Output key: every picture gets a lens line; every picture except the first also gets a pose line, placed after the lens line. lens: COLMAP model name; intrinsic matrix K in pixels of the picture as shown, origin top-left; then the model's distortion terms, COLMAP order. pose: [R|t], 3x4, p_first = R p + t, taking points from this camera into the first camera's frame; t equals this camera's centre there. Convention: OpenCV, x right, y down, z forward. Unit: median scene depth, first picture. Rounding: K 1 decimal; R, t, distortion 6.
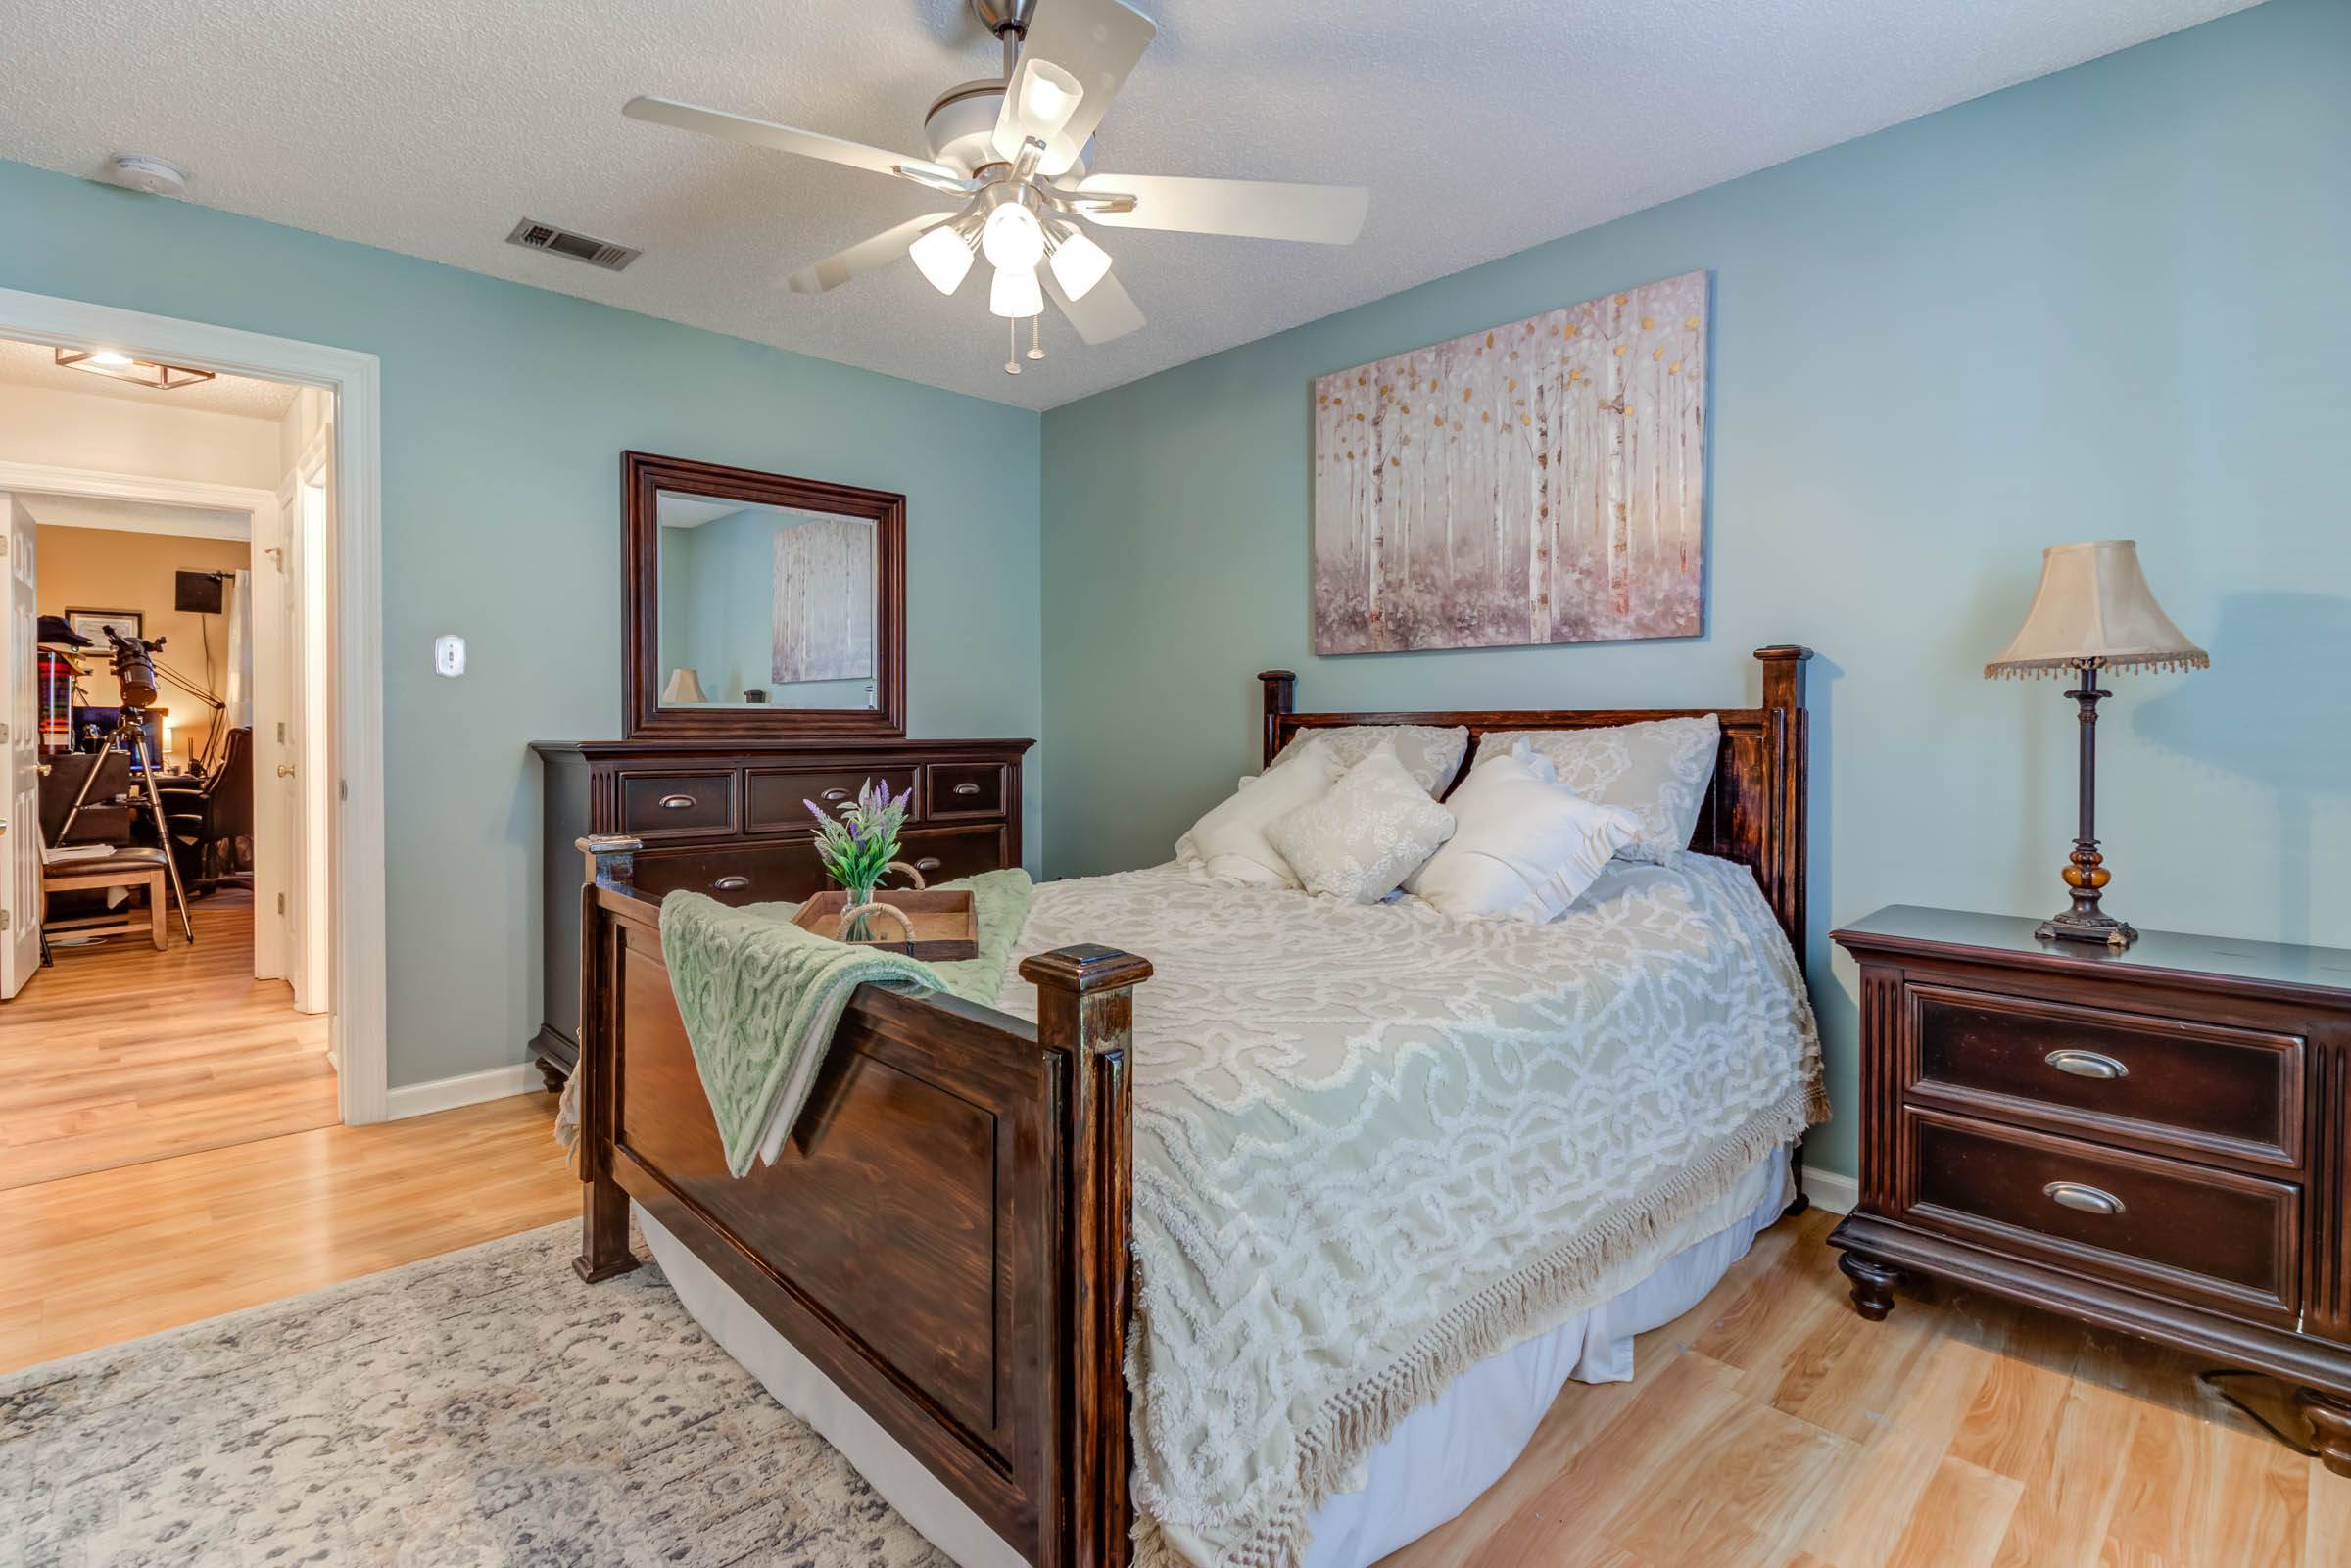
lens RADIAL K [[1183.5, 0, 1168.2], [0, 1183.5, 727.0], [0, 0, 1]] dist [0.015206, -0.000685]
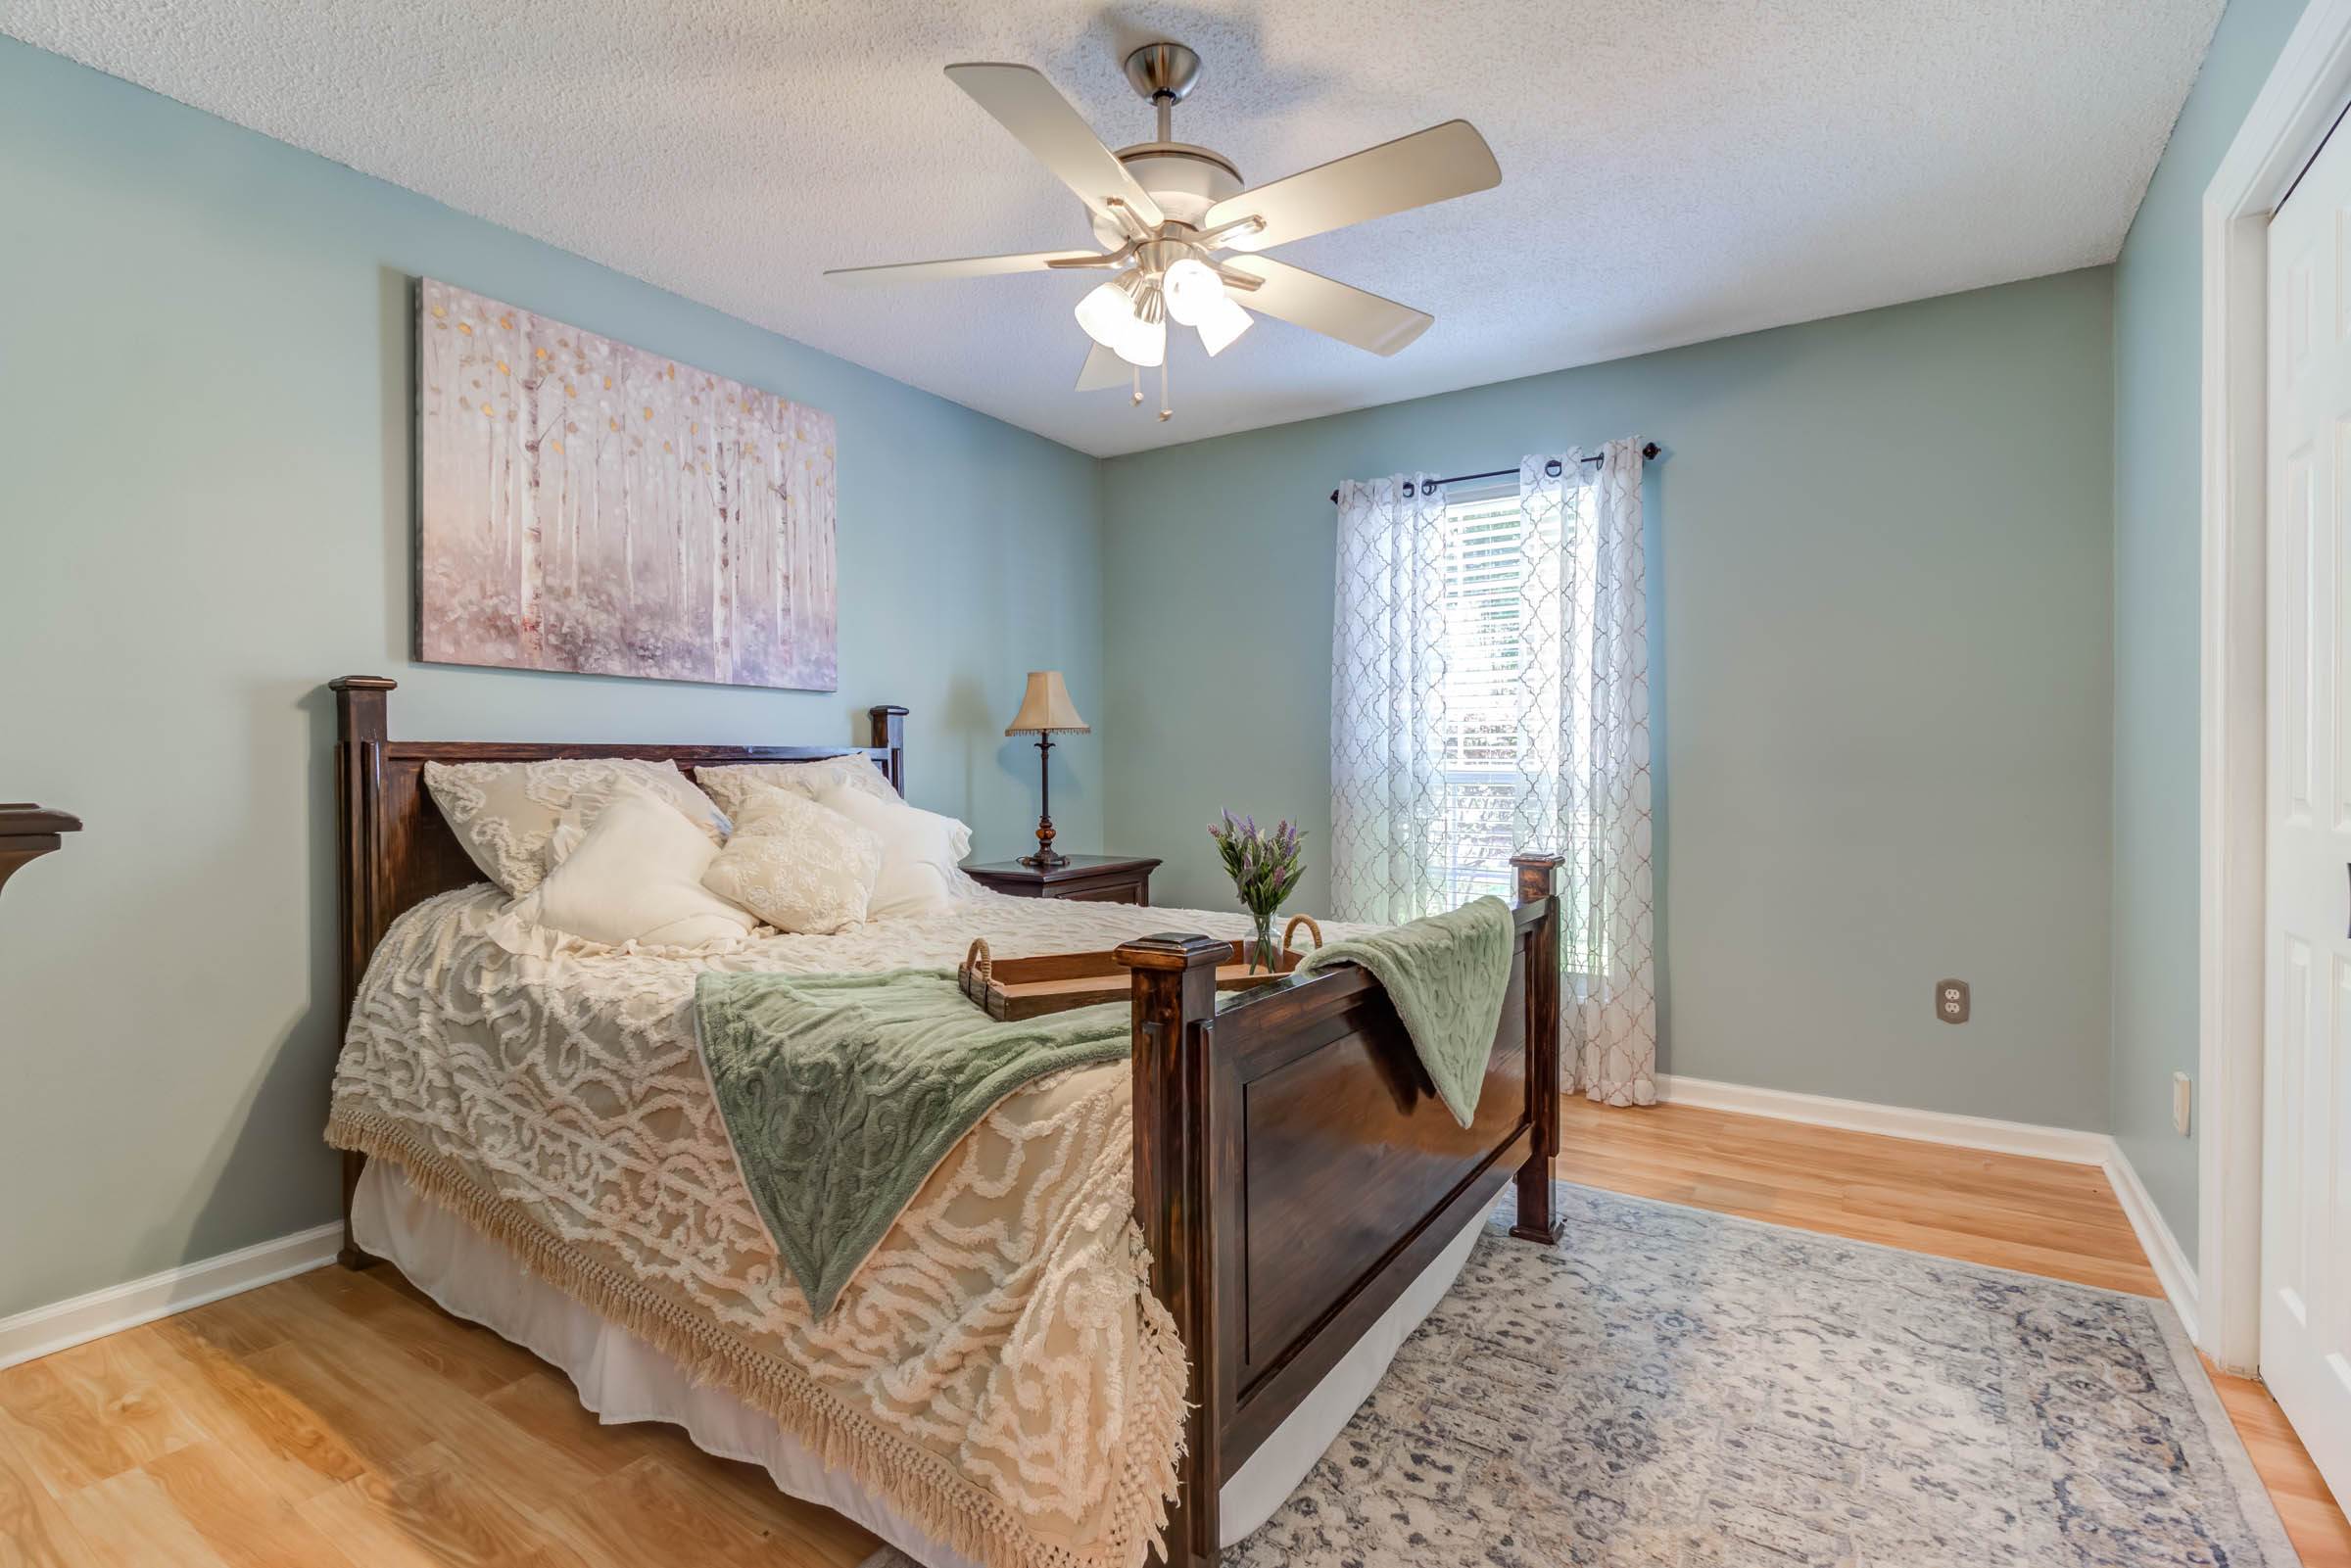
lens RADIAL K [[1086.1, 0, 1151.9], [0, 1086.1, 777.1], [0, 0, 1]] dist [0.010958, -0.009888]
pose [[-0.244298, -0.007382, 0.969672, -0.725461], [0.006508, 0.999936, 0.009252, 0.007859], [-0.969678, 0.008570, -0.244235, 0.851463]]
